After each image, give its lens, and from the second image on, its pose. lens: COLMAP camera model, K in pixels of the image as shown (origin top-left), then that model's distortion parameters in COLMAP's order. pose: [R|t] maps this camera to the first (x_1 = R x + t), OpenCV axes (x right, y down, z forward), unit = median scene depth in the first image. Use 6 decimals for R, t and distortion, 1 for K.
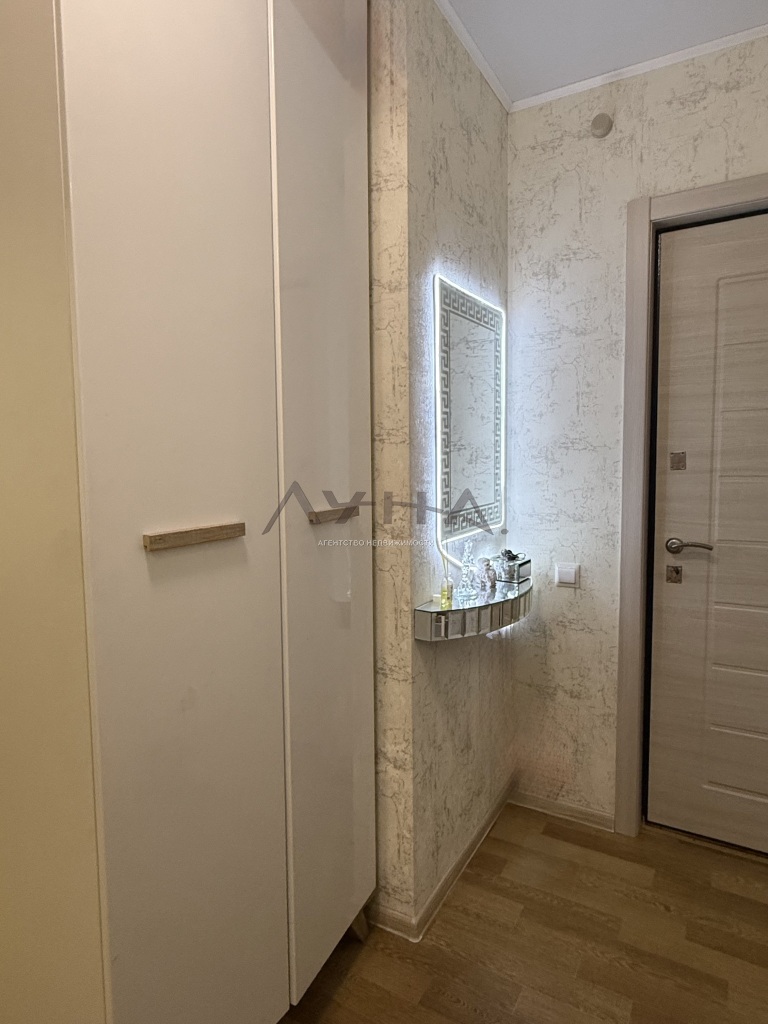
lens RADIAL K [[598.8, 0, 385.6], [0, 598.8, 507.1], [0, 0, 1]] dist [0.003338, 0.003284]
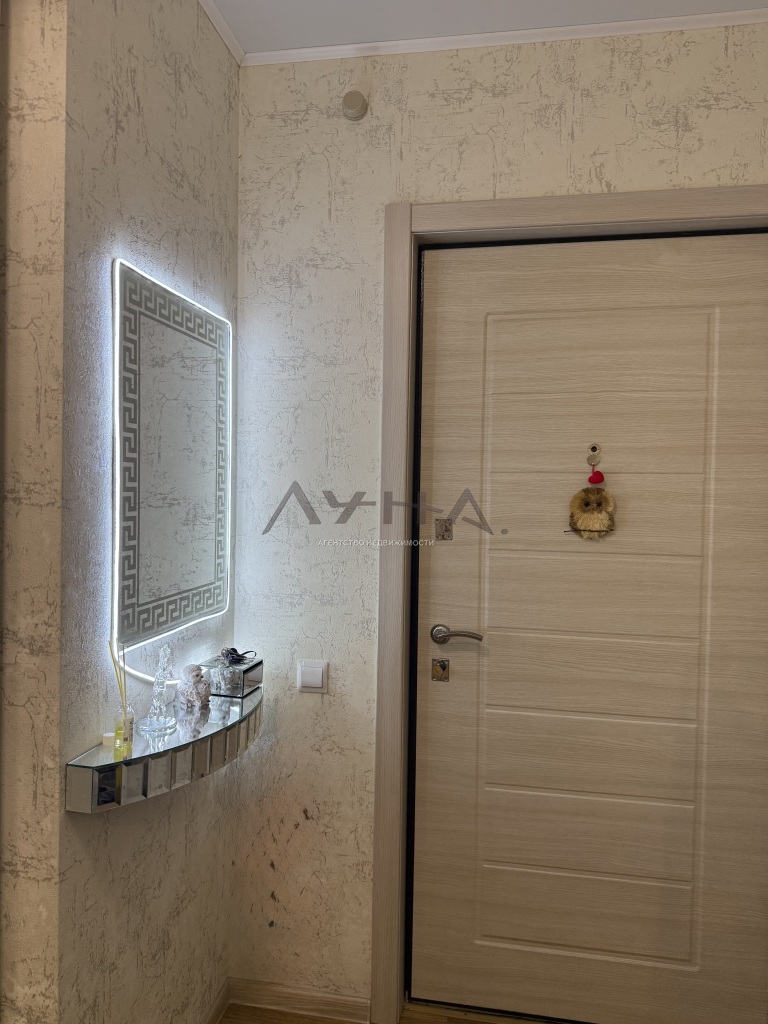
lens RADIAL K [[715.6, 0, 381.7], [0, 715.6, 510.0], [0, 0, 1]] dist [0.055780, -0.059180]
pose [[0.940641, 0.022103, 0.338683, 0.082365], [-0.001796, 0.998187, -0.060154, -0.045940], [-0.339399, 0.055975, 0.938976, 0.122630]]
